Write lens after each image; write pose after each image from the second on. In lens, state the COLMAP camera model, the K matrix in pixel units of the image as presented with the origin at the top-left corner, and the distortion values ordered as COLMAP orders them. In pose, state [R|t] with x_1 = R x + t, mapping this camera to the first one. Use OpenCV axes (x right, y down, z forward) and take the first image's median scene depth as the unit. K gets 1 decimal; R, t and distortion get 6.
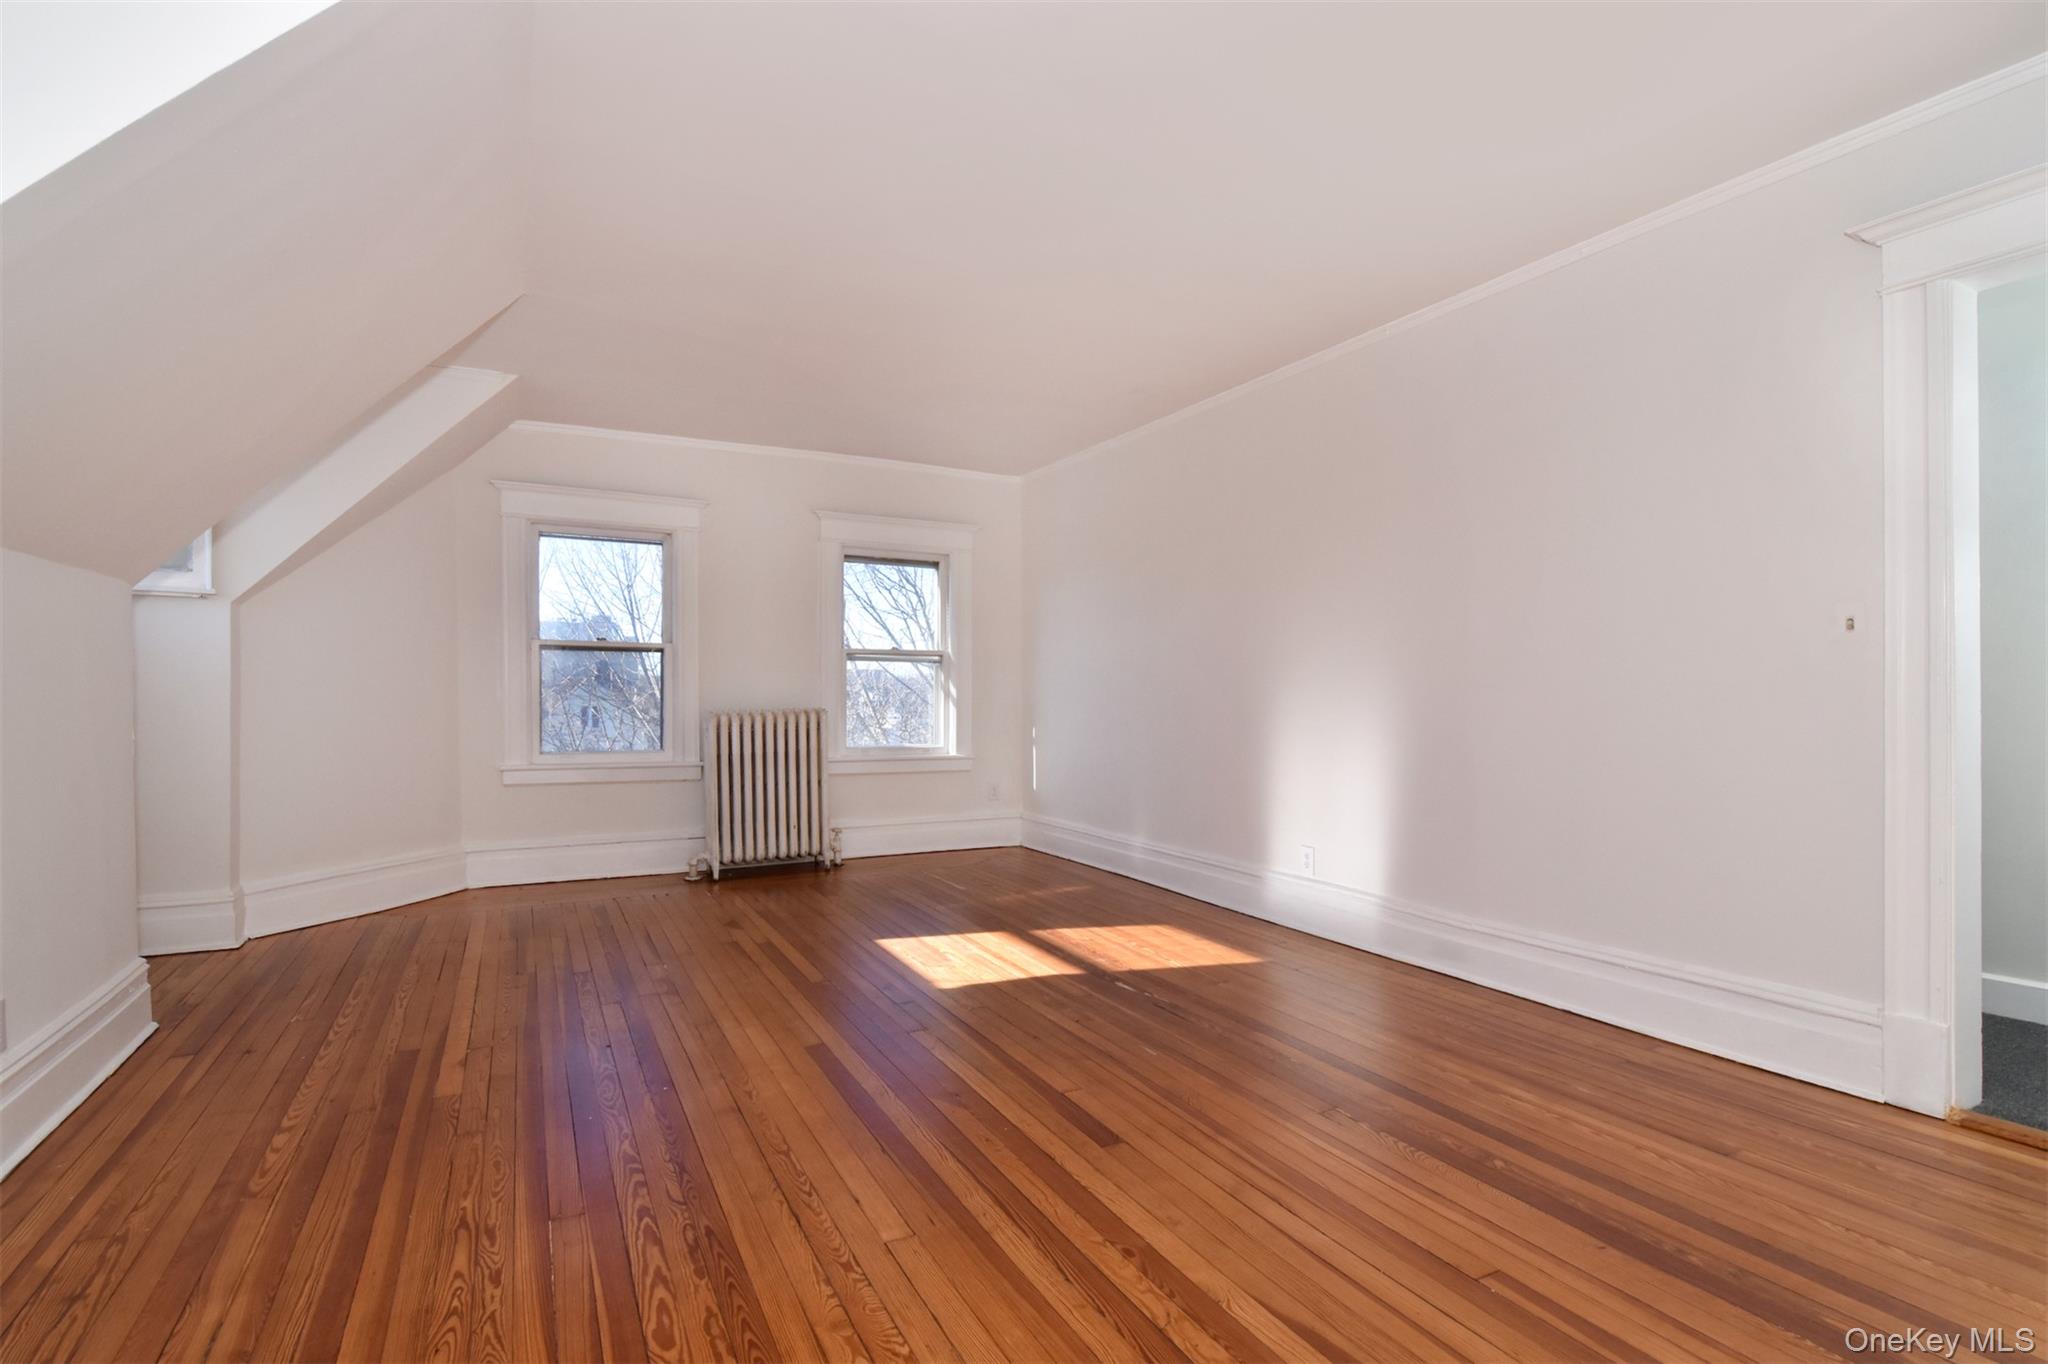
lens RADIAL K [[991.0, 0, 1018.8], [0, 991.0, 693.2], [0, 0, 1]] dist [-0.002131, -0.016031]
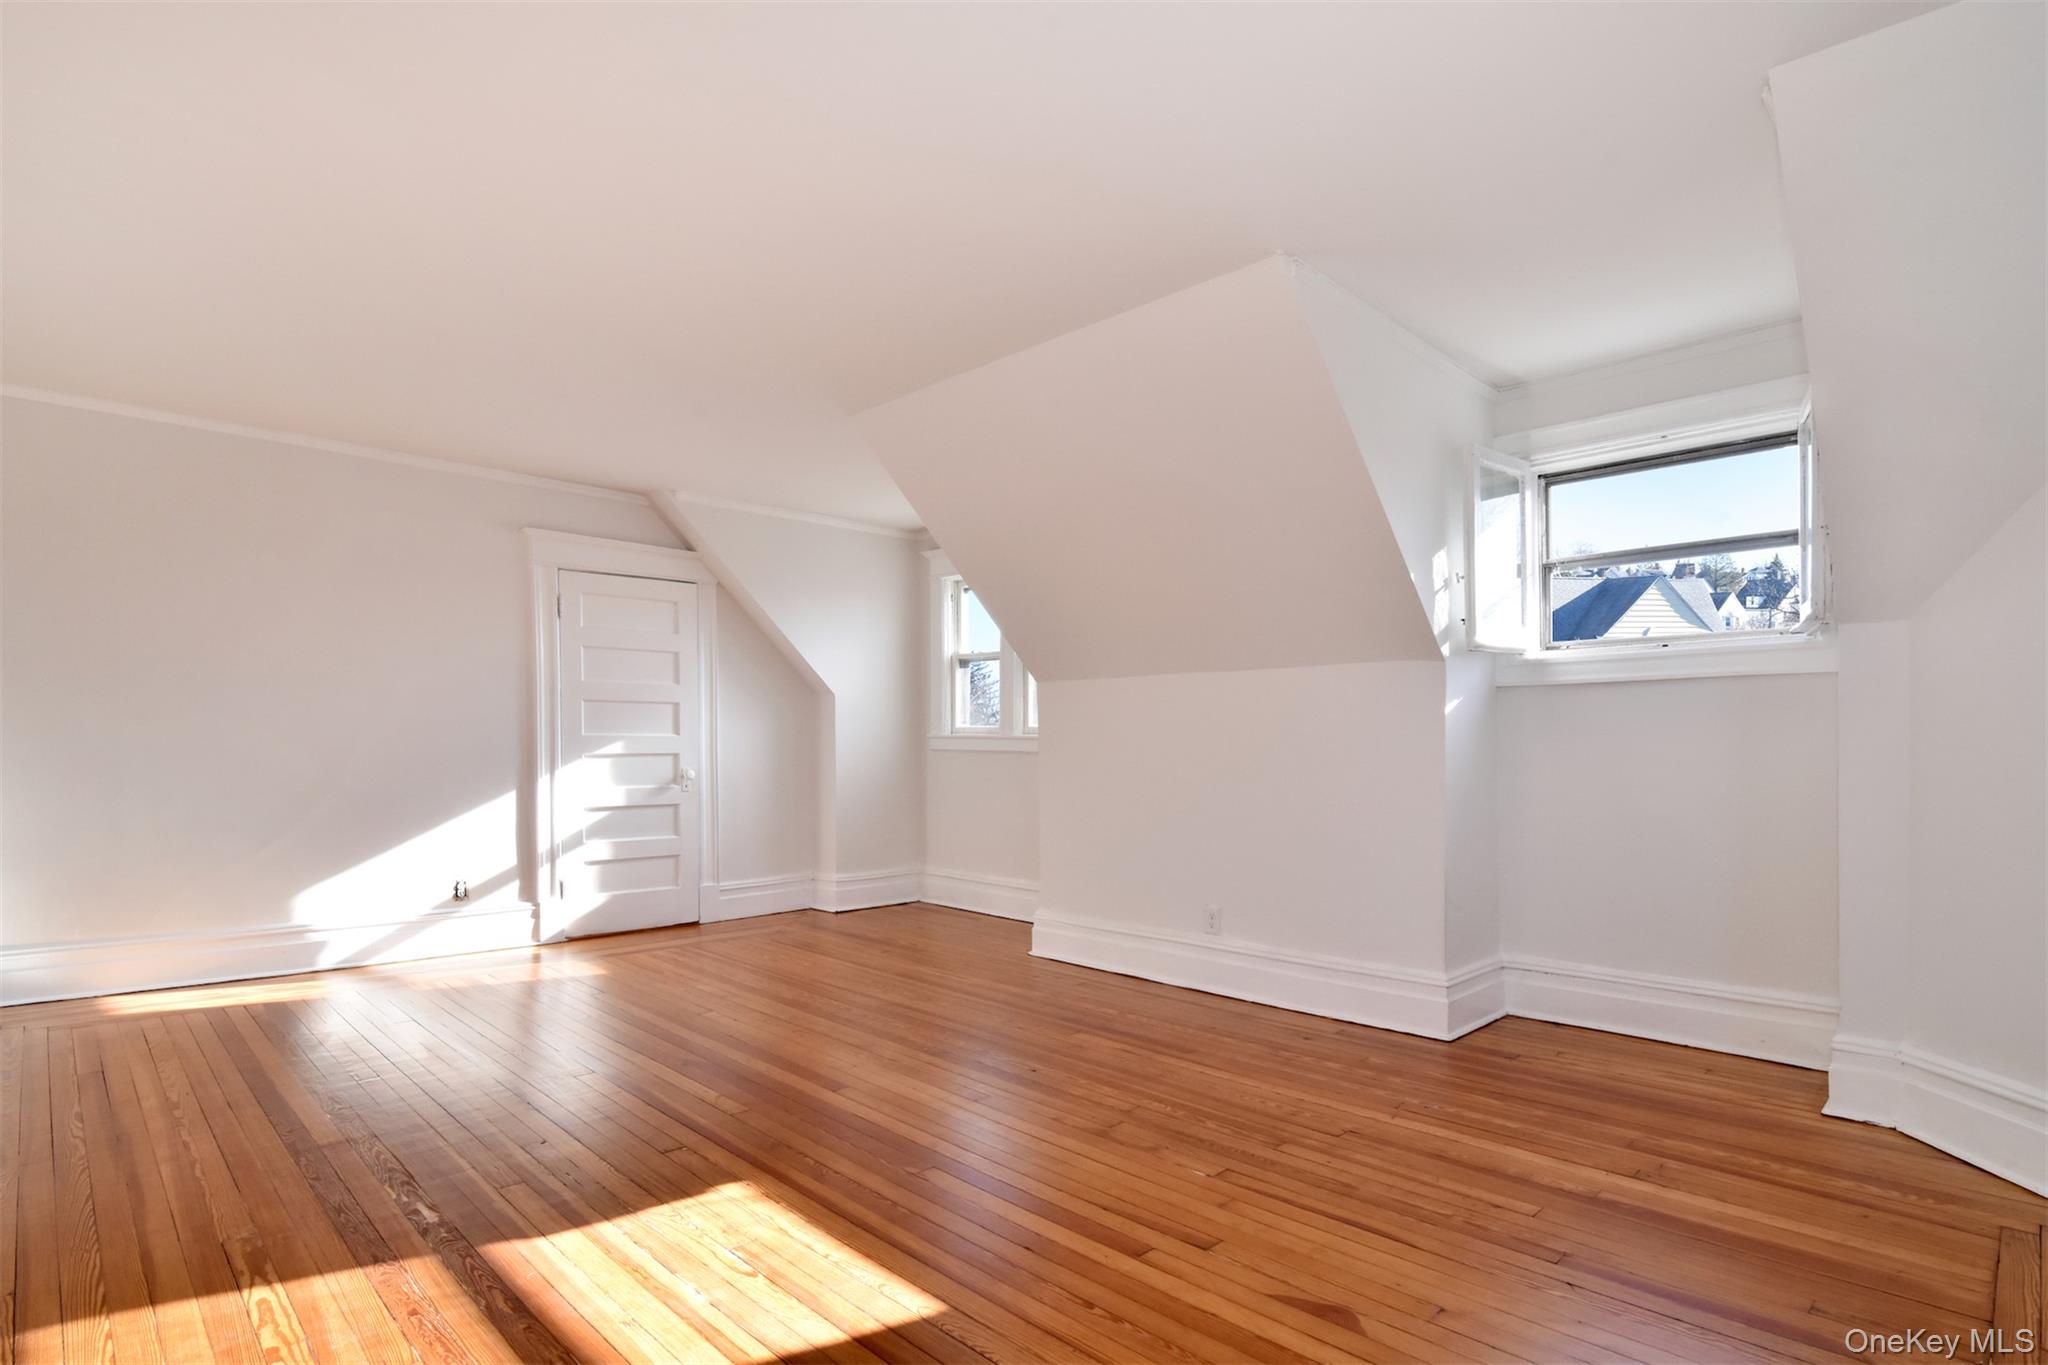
lens RADIAL K [[1024.3, 0, 1022.9], [0, 1024.3, 755.9], [0, 0, 1]] dist [-0.001281, -0.015768]
pose [[-0.954230, 0.000217, -0.299072, -0.050418], [-0.003532, 0.999922, 0.011993, 0.001470], [0.299052, 0.012500, -0.954155, 1.492798]]
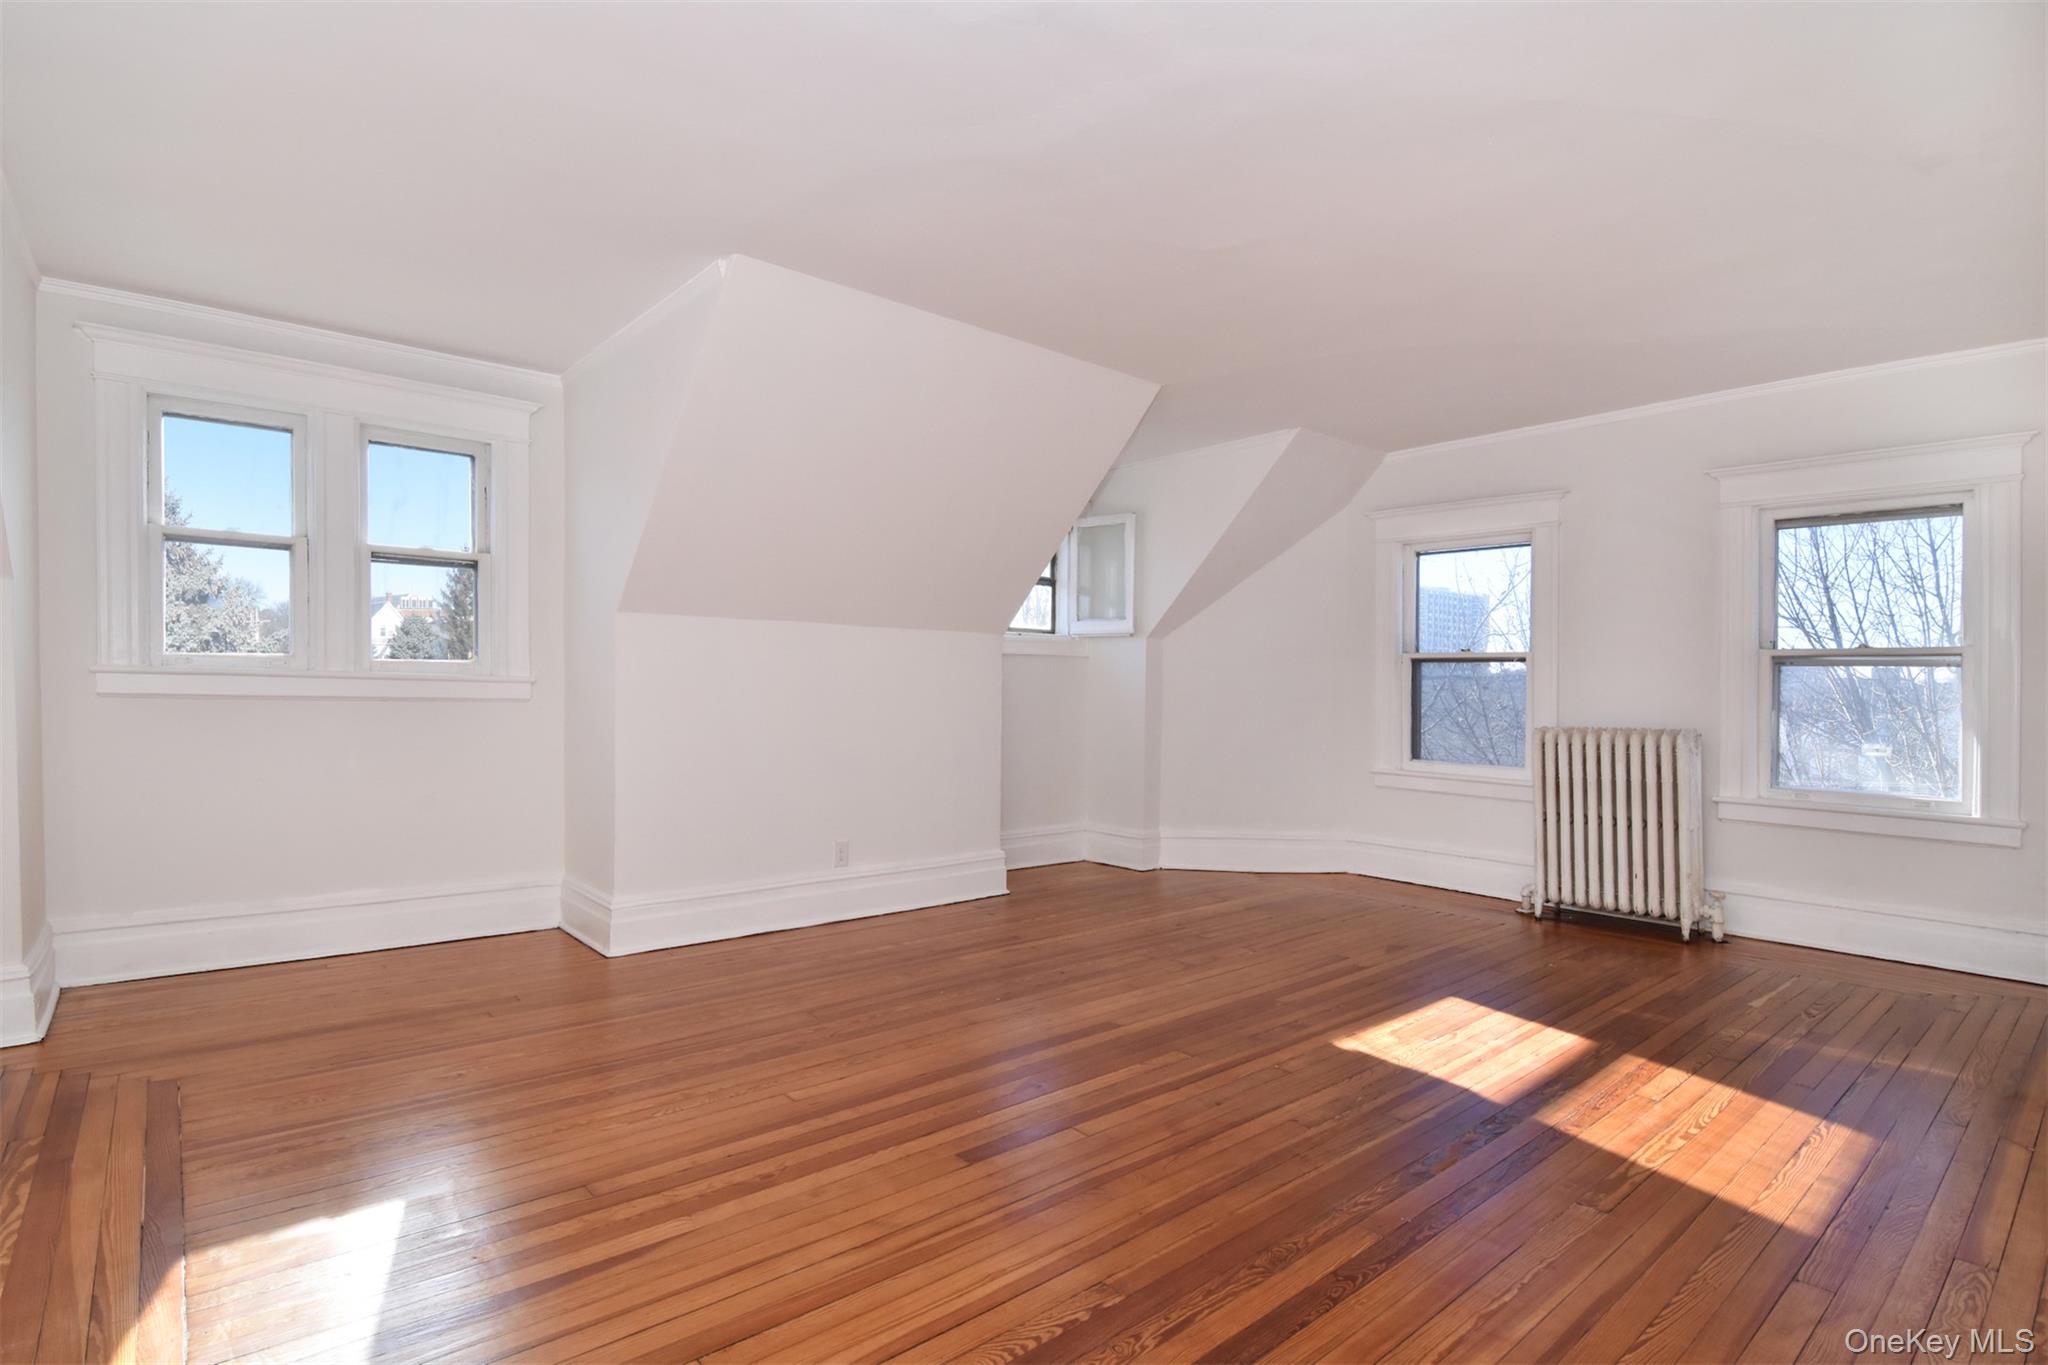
lens RADIAL K [[991.0, 0, 1018.8], [0, 991.0, 693.7], [0, 0, 1]] dist [-0.002131, -0.016031]
pose [[0.234020, 0.006028, -0.972213, 0.606428], [-0.017670, 0.999842, 0.001946, -0.007240], [0.972071, 0.016723, 0.234089, 0.462239]]
